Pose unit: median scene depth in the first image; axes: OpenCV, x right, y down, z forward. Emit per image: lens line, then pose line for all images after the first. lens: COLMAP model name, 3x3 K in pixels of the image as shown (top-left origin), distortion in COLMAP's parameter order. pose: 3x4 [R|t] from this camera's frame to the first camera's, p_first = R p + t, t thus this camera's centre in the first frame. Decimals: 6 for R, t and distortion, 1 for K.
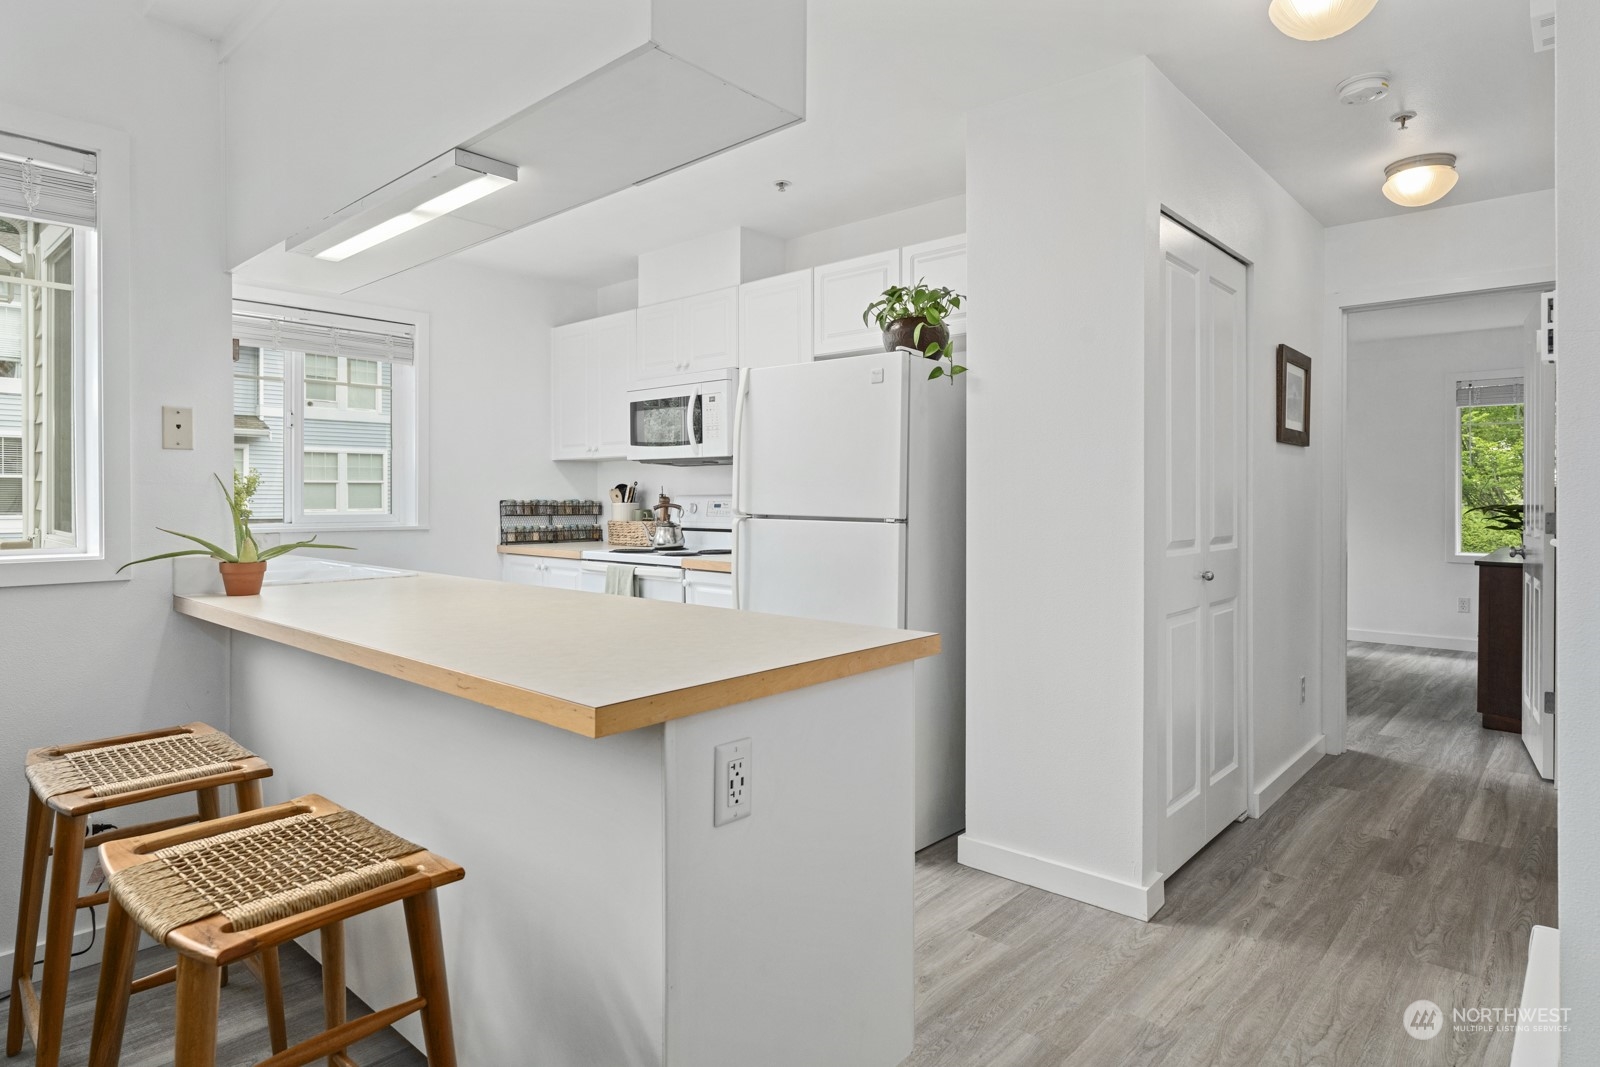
lens RADIAL K [[892.9, 0, 807.5], [0, 892.9, 495.5], [0, 0, 1]] dist [-0.001195, 0.000176]
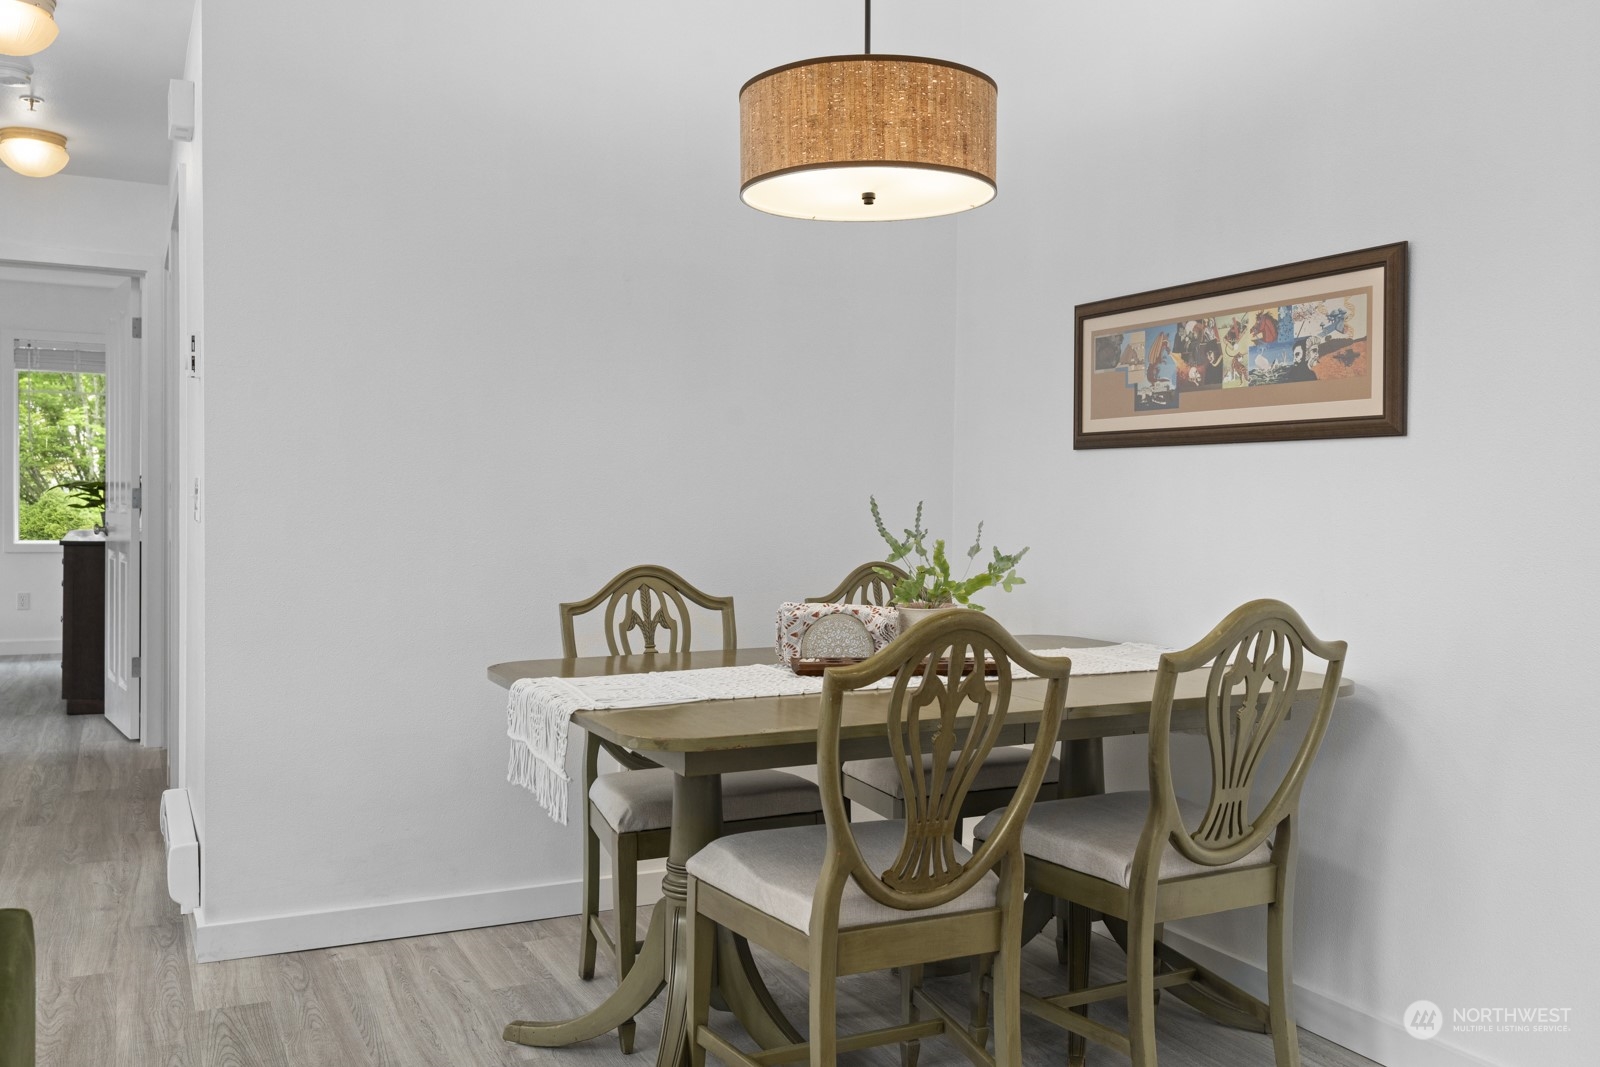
lens RADIAL K [[1335.1, 0, 800.0], [0, 1335.1, 533.5], [0, 0, 1]] dist [0.004654, -0.002120]
pose [[0.365251, -0.023074, 0.930623, -0.308054], [-0.015378, 0.999407, 0.030815, 0.010251], [-0.930782, -0.025566, 0.364679, -0.269458]]
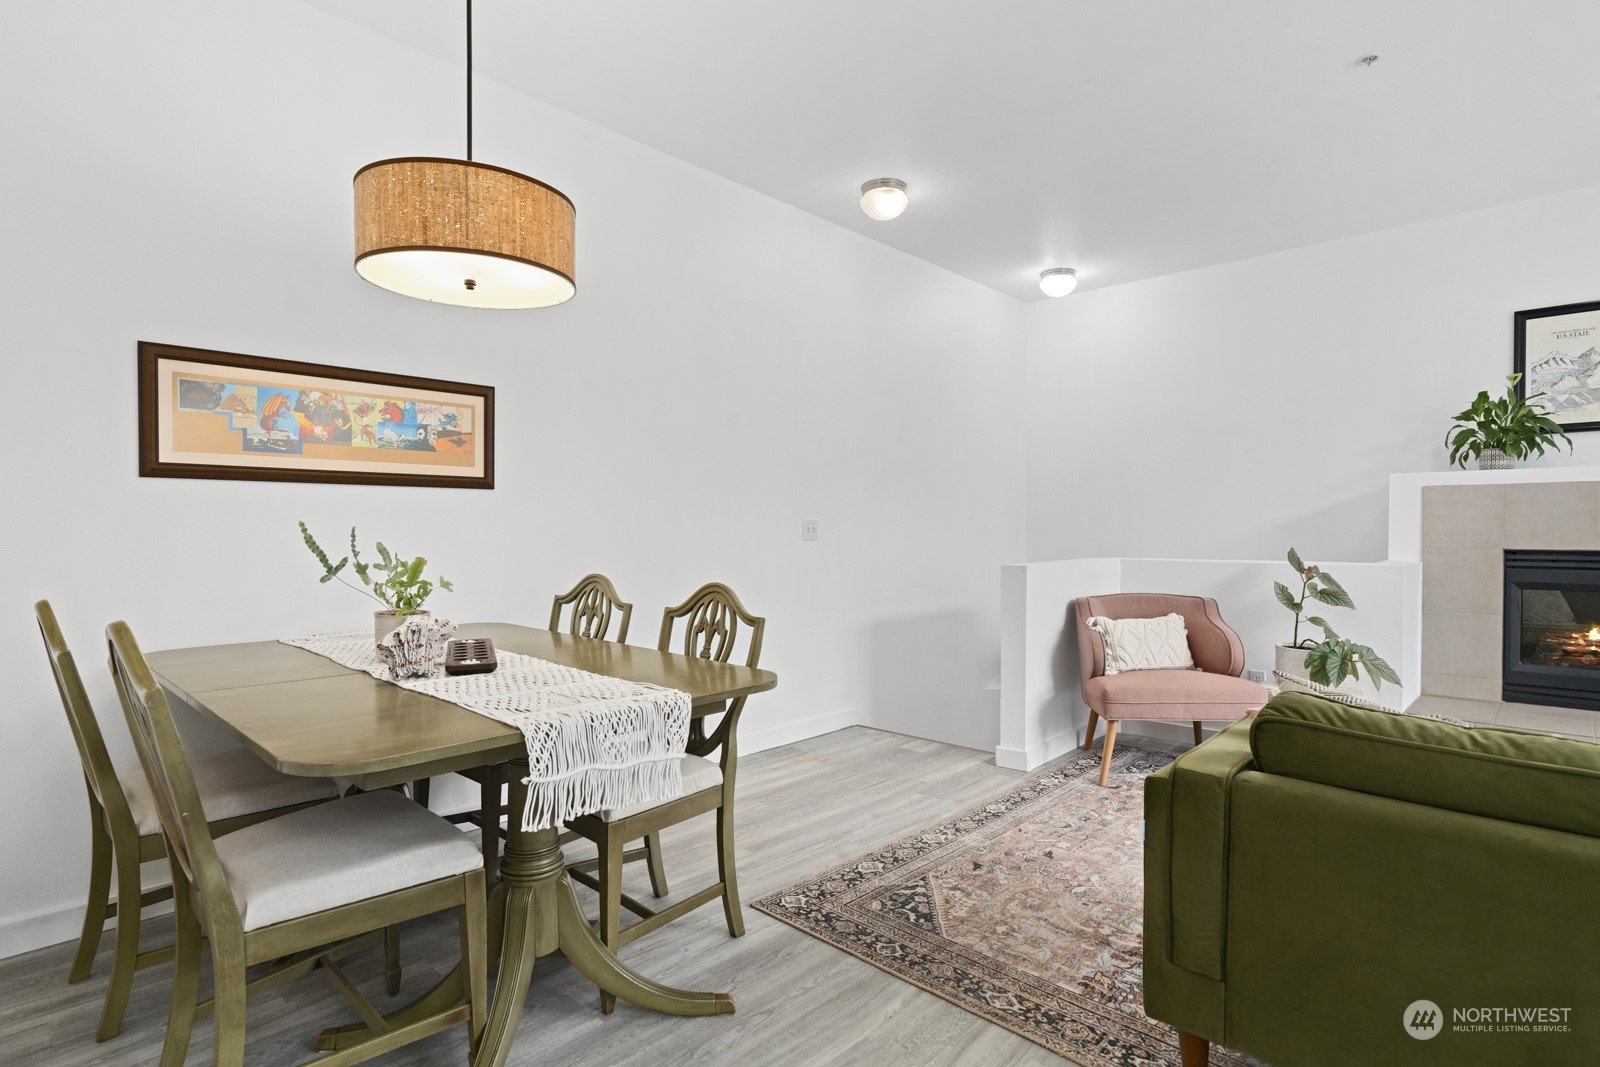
lens RADIAL K [[809.5, 0, 803.3], [0, 809.5, 541.0], [0, 0, 1]] dist [0.001104, -0.000308]
pose [[-0.999718, -0.002096, 0.023667, 0.072681], [-0.001806, 0.999923, 0.012248, 0.015921], [-0.023690, 0.012202, -0.999645, 0.386675]]
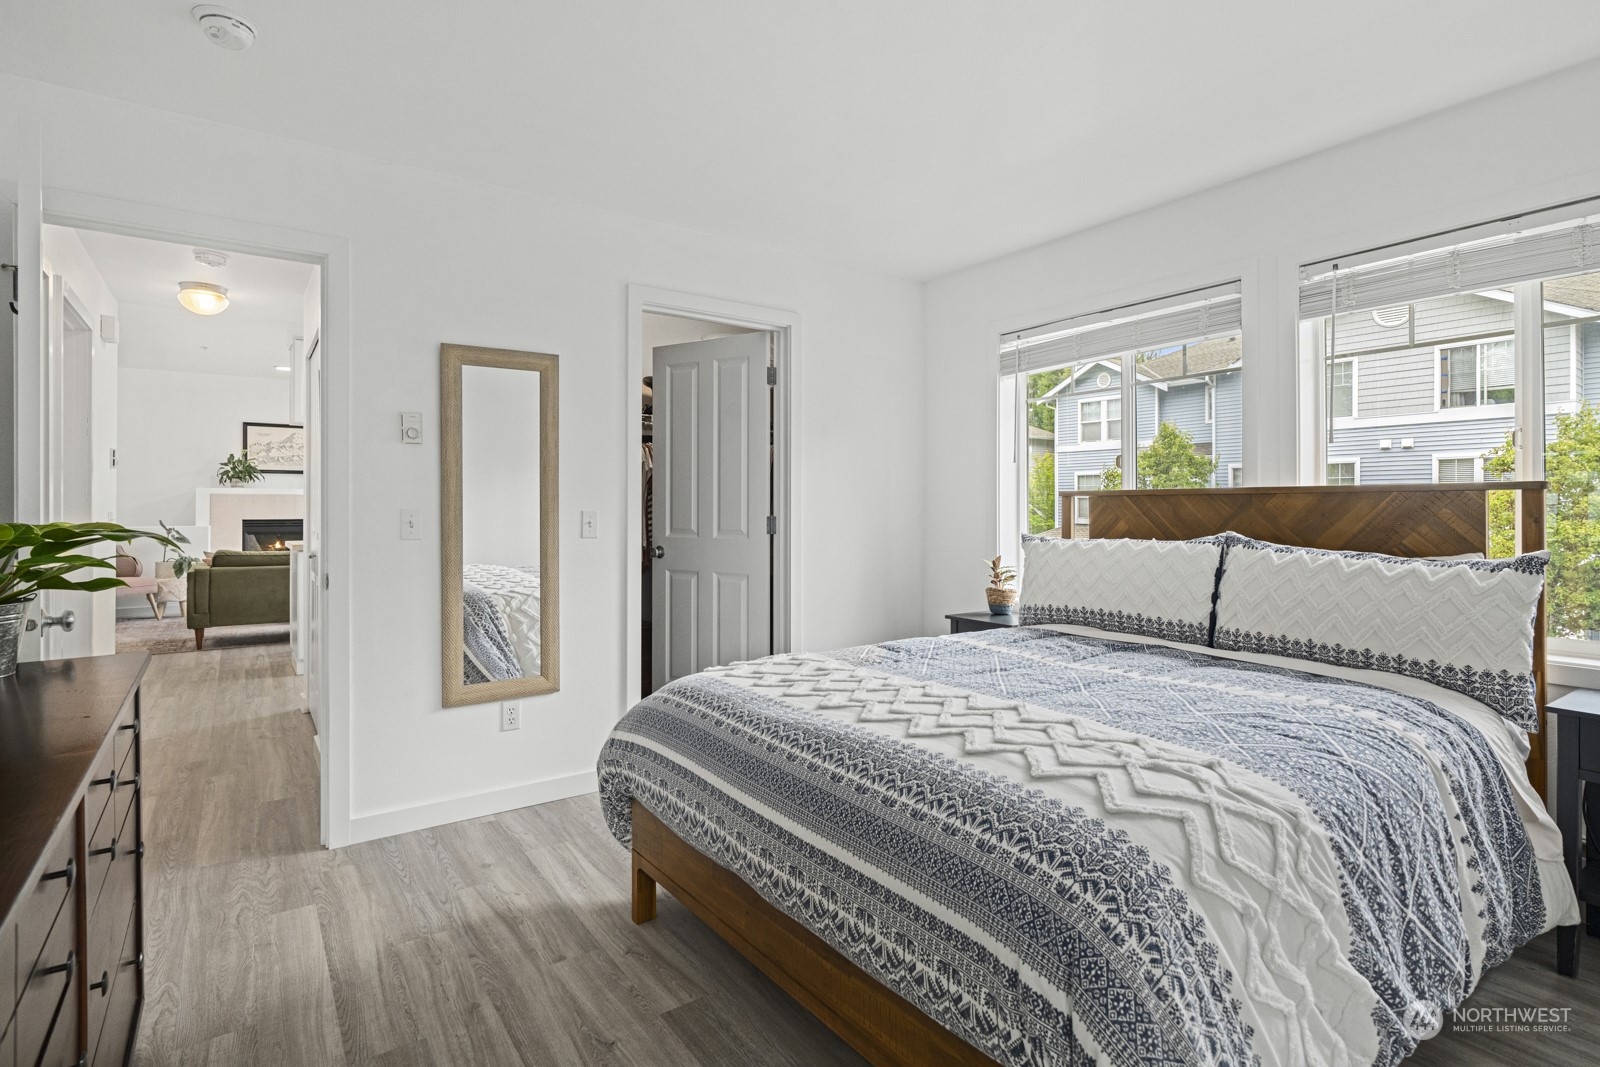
lens RADIAL K [[790.0, 0, 808.3], [0, 790.0, 510.9], [0, 0, 1]] dist [-0.002460, -0.000330]
pose [[-0.215695, 0.004037, -0.976452, 1.115996], [-0.000331, 0.999991, 0.004207, 0.001167], [0.976461, 0.001230, -0.215692, 1.478445]]
